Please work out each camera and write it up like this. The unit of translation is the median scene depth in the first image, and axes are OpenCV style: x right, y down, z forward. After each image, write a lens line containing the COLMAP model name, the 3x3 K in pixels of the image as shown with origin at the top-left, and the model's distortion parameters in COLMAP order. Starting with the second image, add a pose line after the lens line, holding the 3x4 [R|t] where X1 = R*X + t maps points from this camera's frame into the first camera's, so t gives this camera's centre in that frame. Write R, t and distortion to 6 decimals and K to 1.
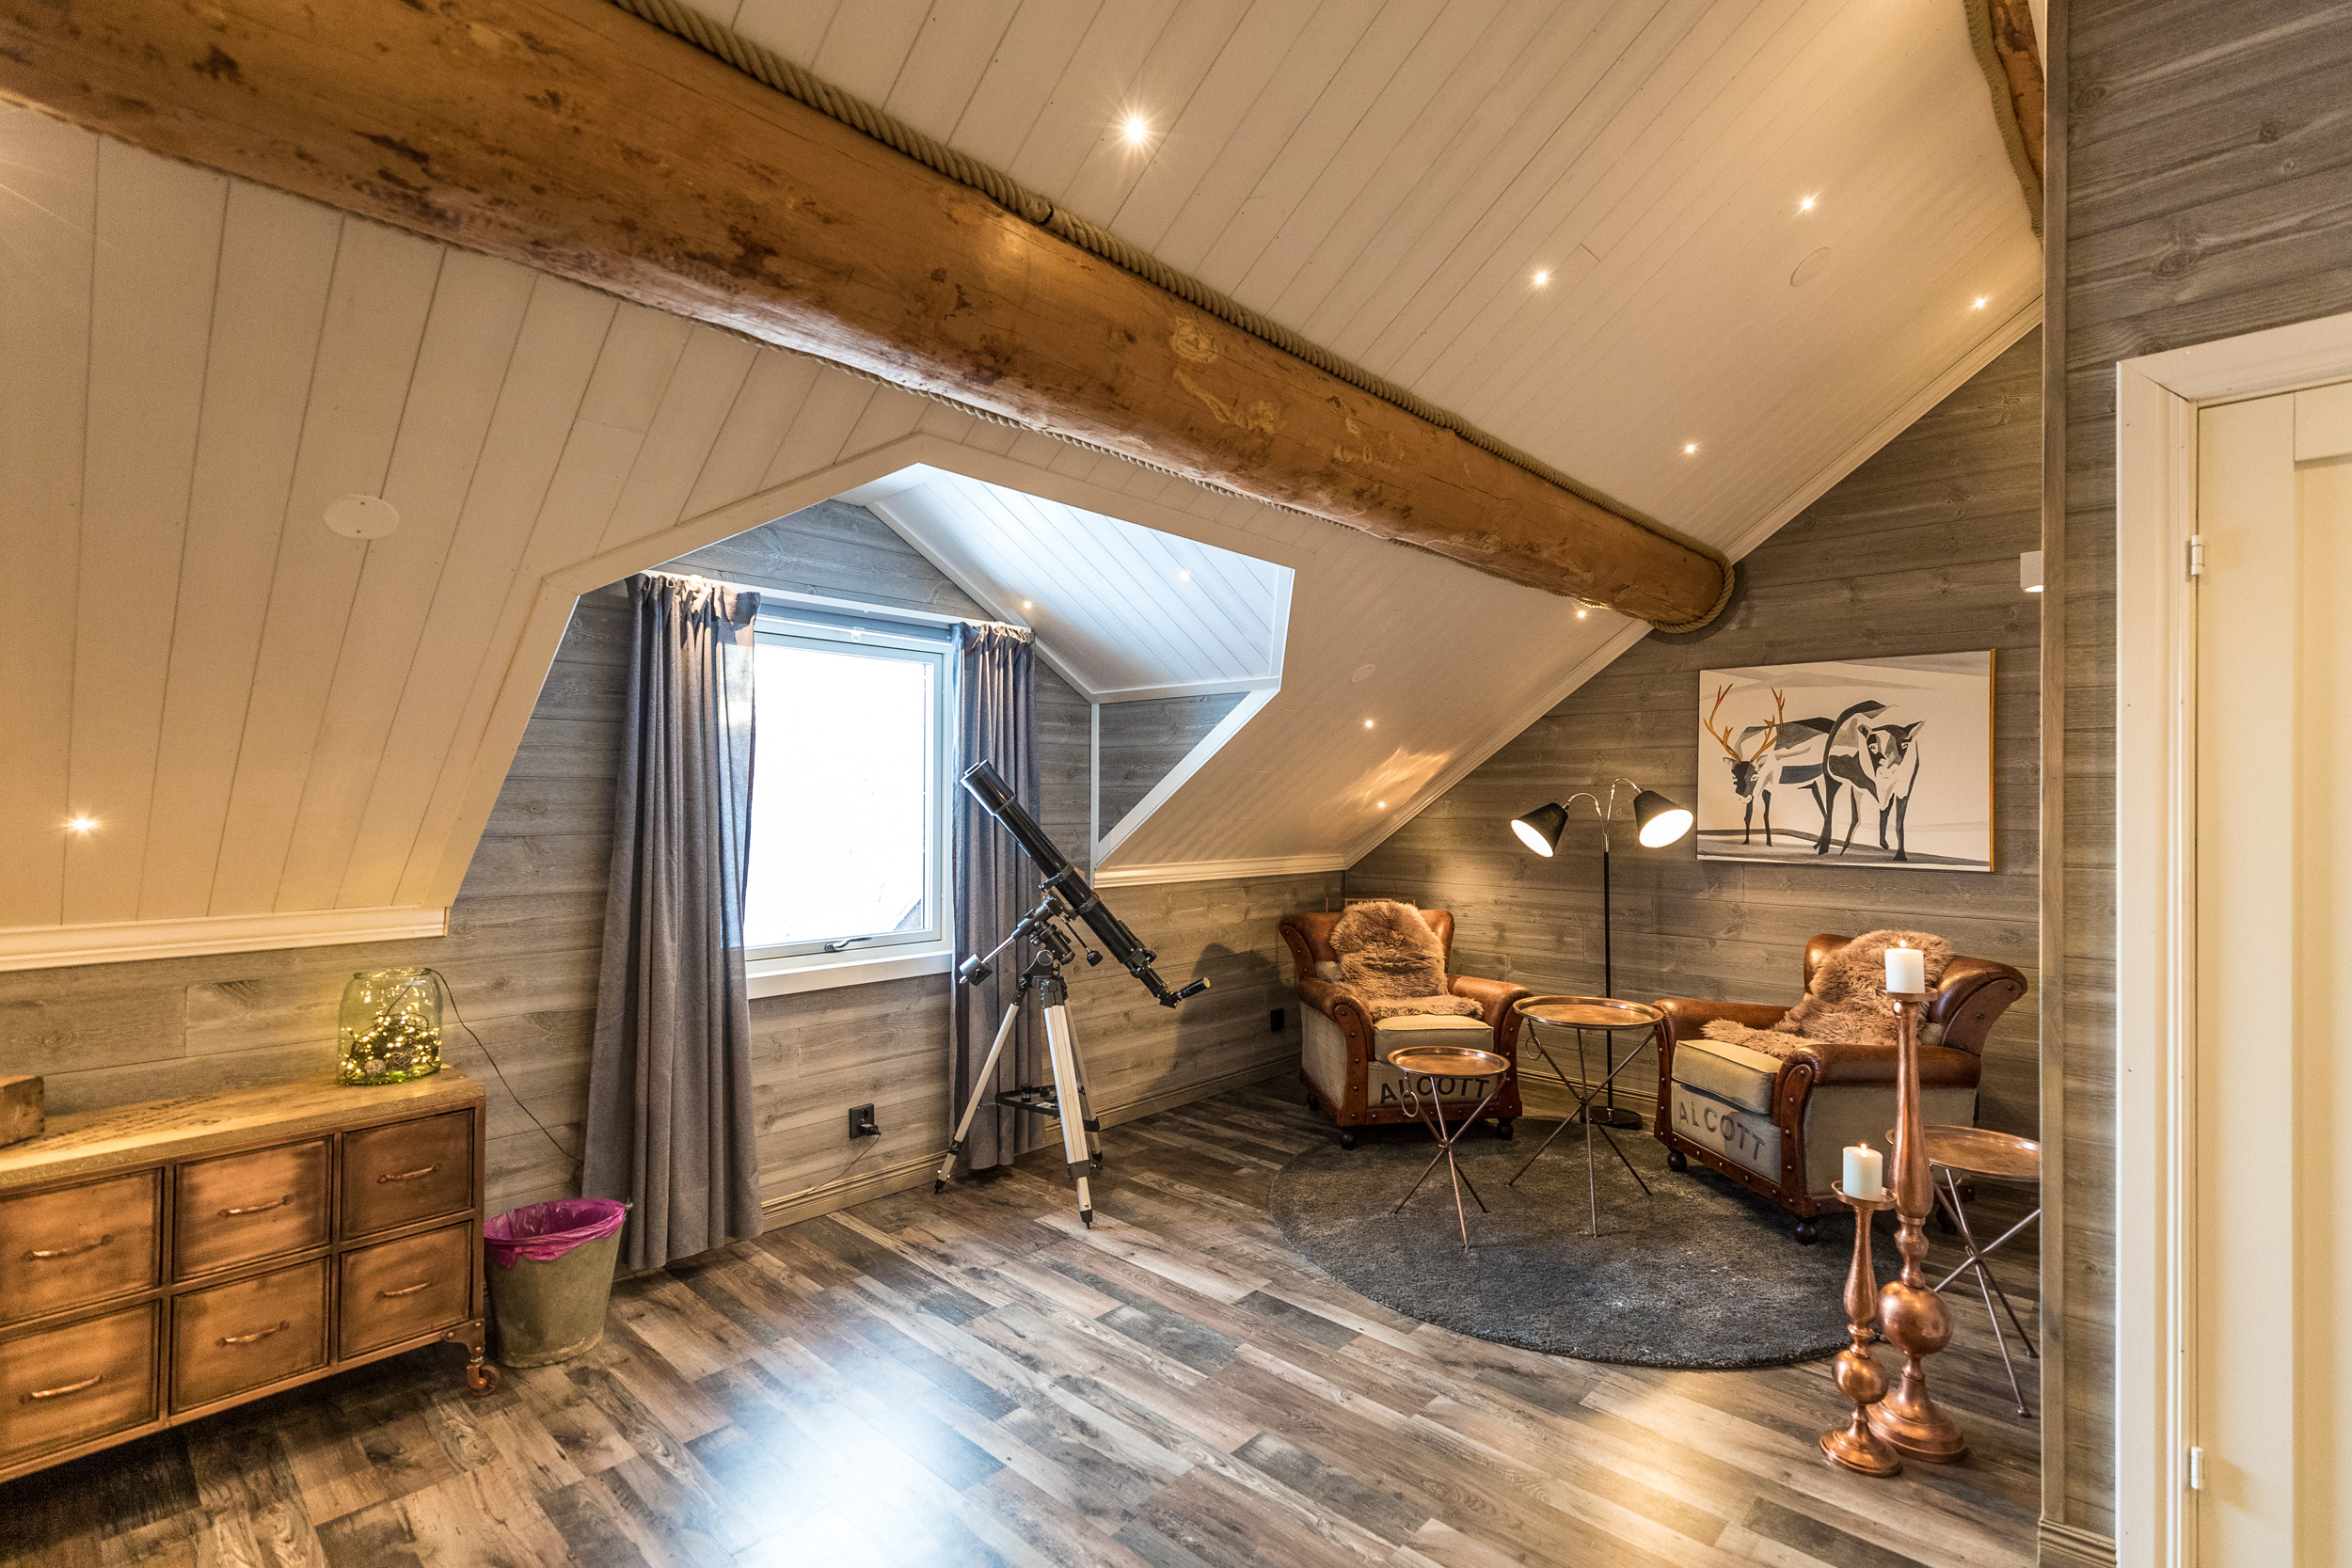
lens RADIAL K [[1079.1, 0, 1179.5], [0, 1079.1, 821.2], [0, 0, 1]] dist [0.000018, -0.000041]
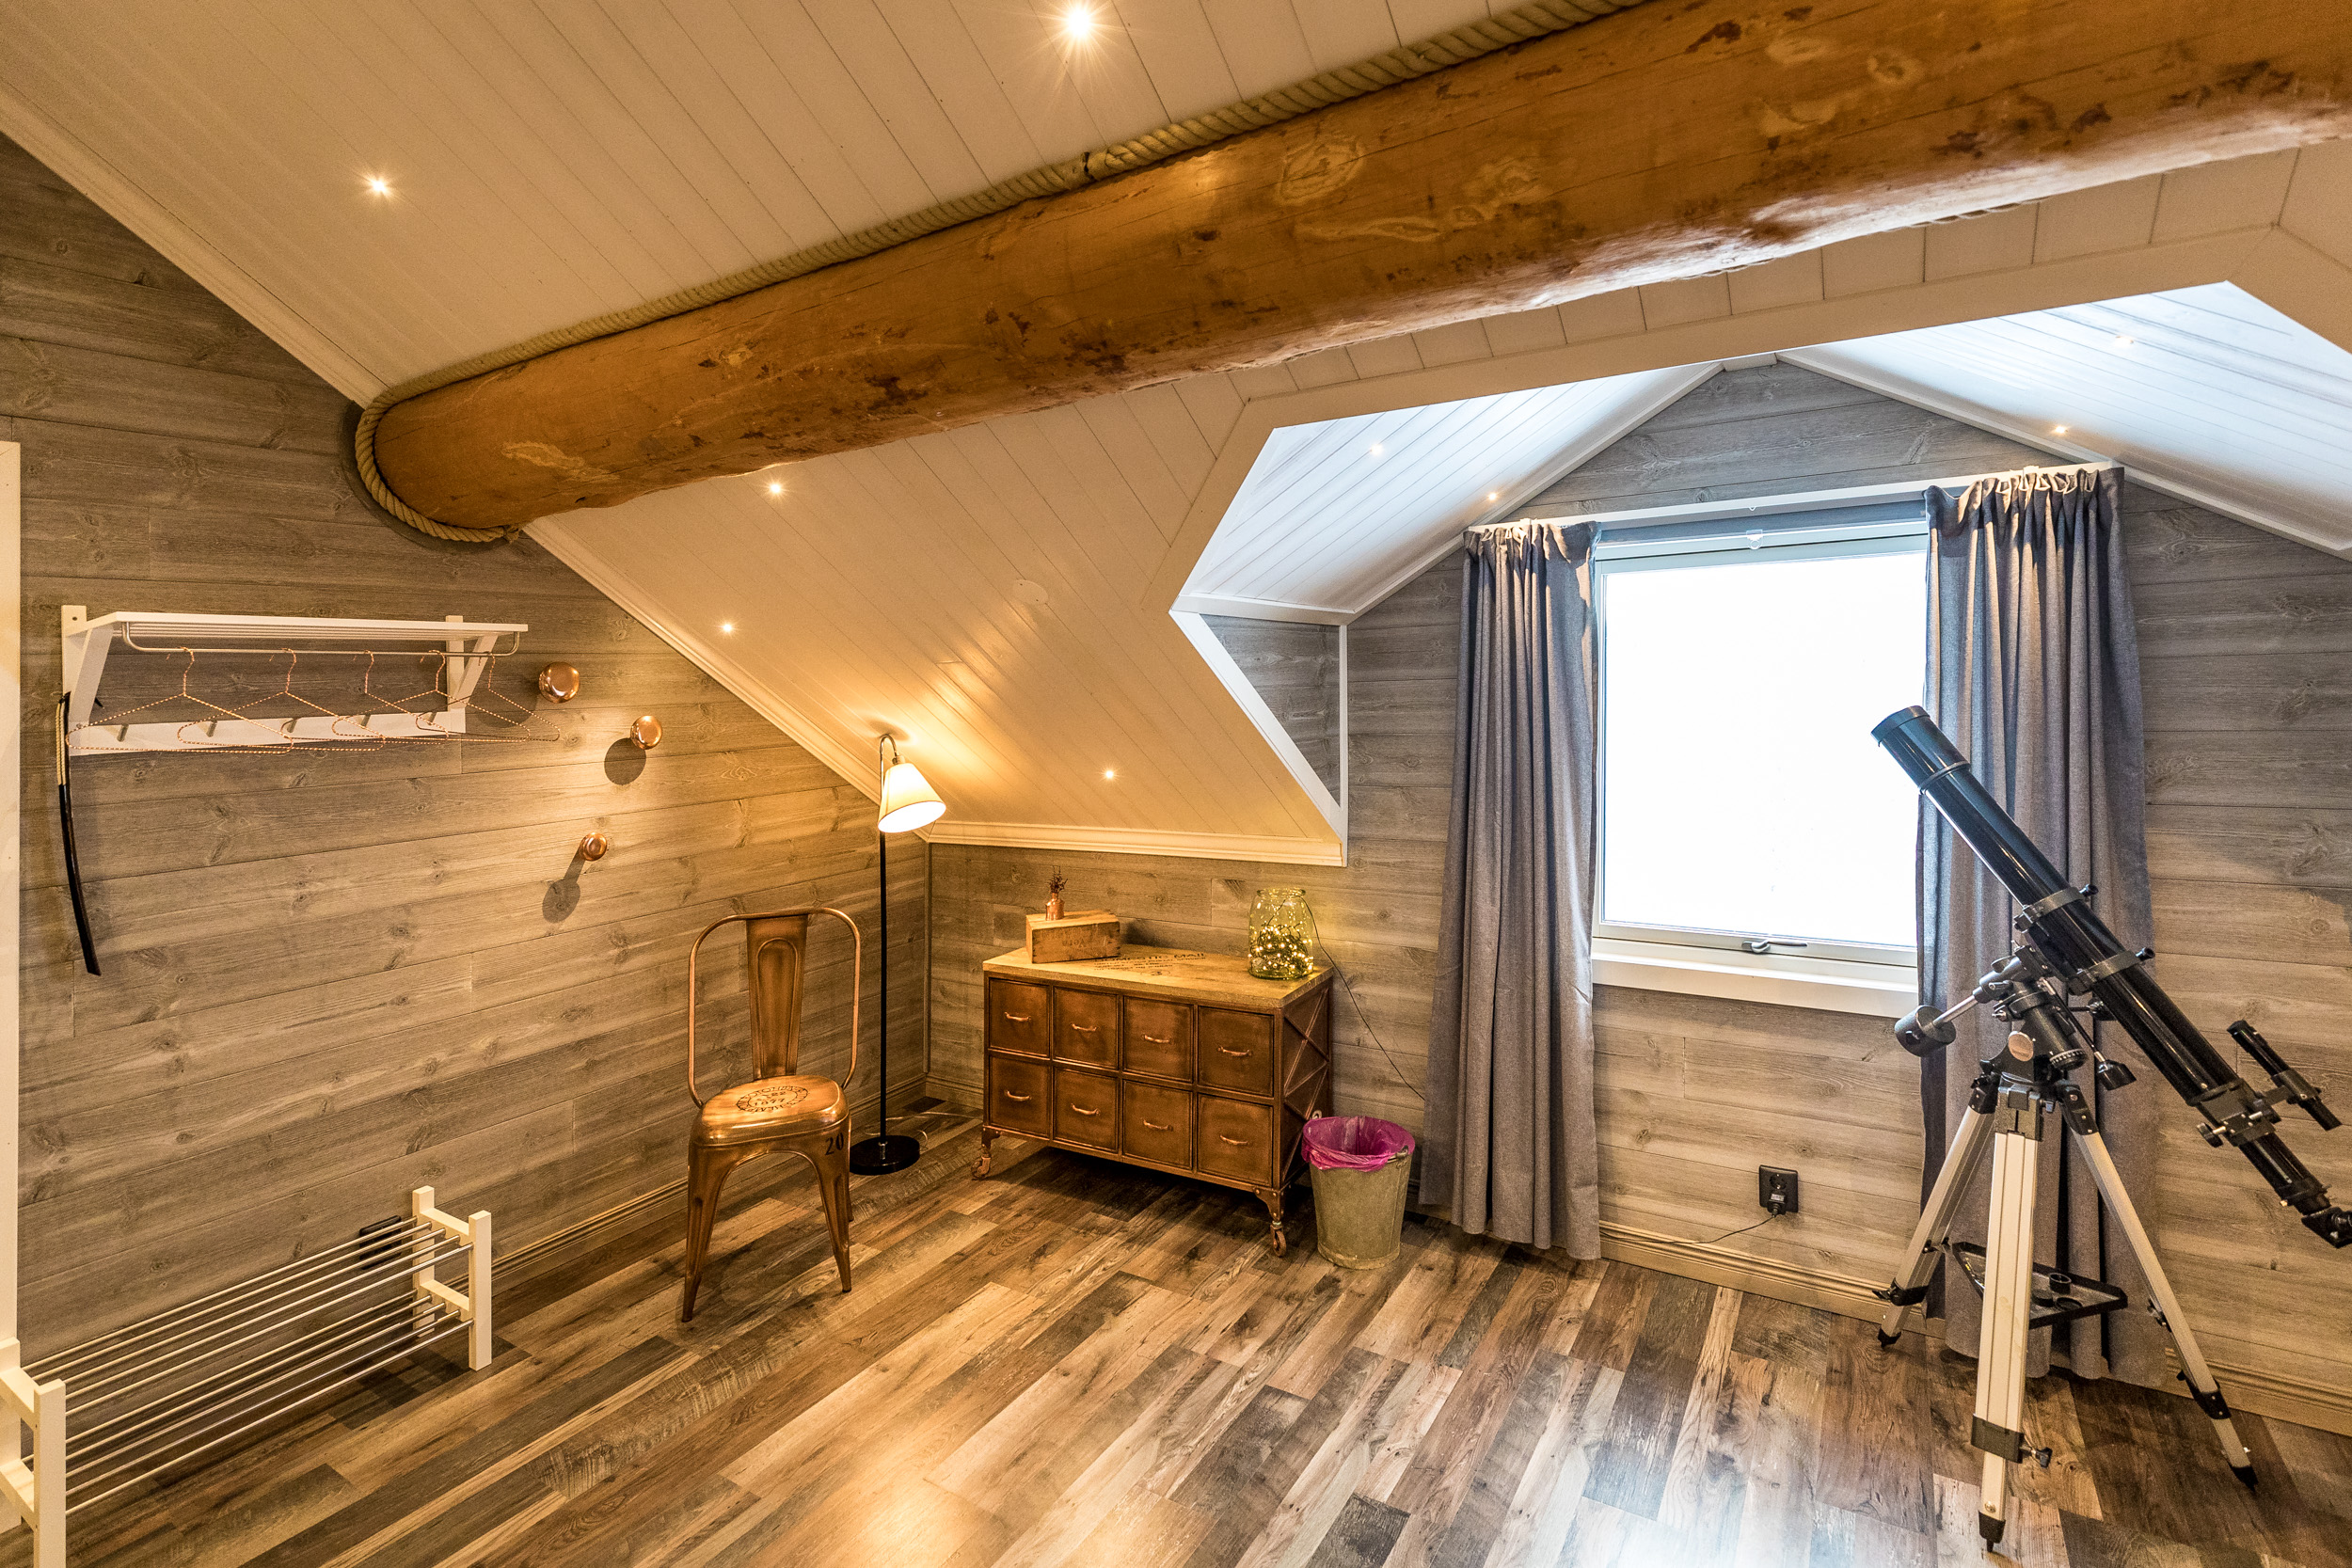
lens RADIAL K [[1098.7, 0, 1181.5], [0, 1098.7, 696.3], [0, 0, 1]] dist [0.001573, 0.000320]
pose [[0.190153, -0.004234, -0.981745, 0.457208], [0.006443, 0.999975, -0.003065, -0.076337], [0.981733, -0.005742, 0.190175, 0.554687]]
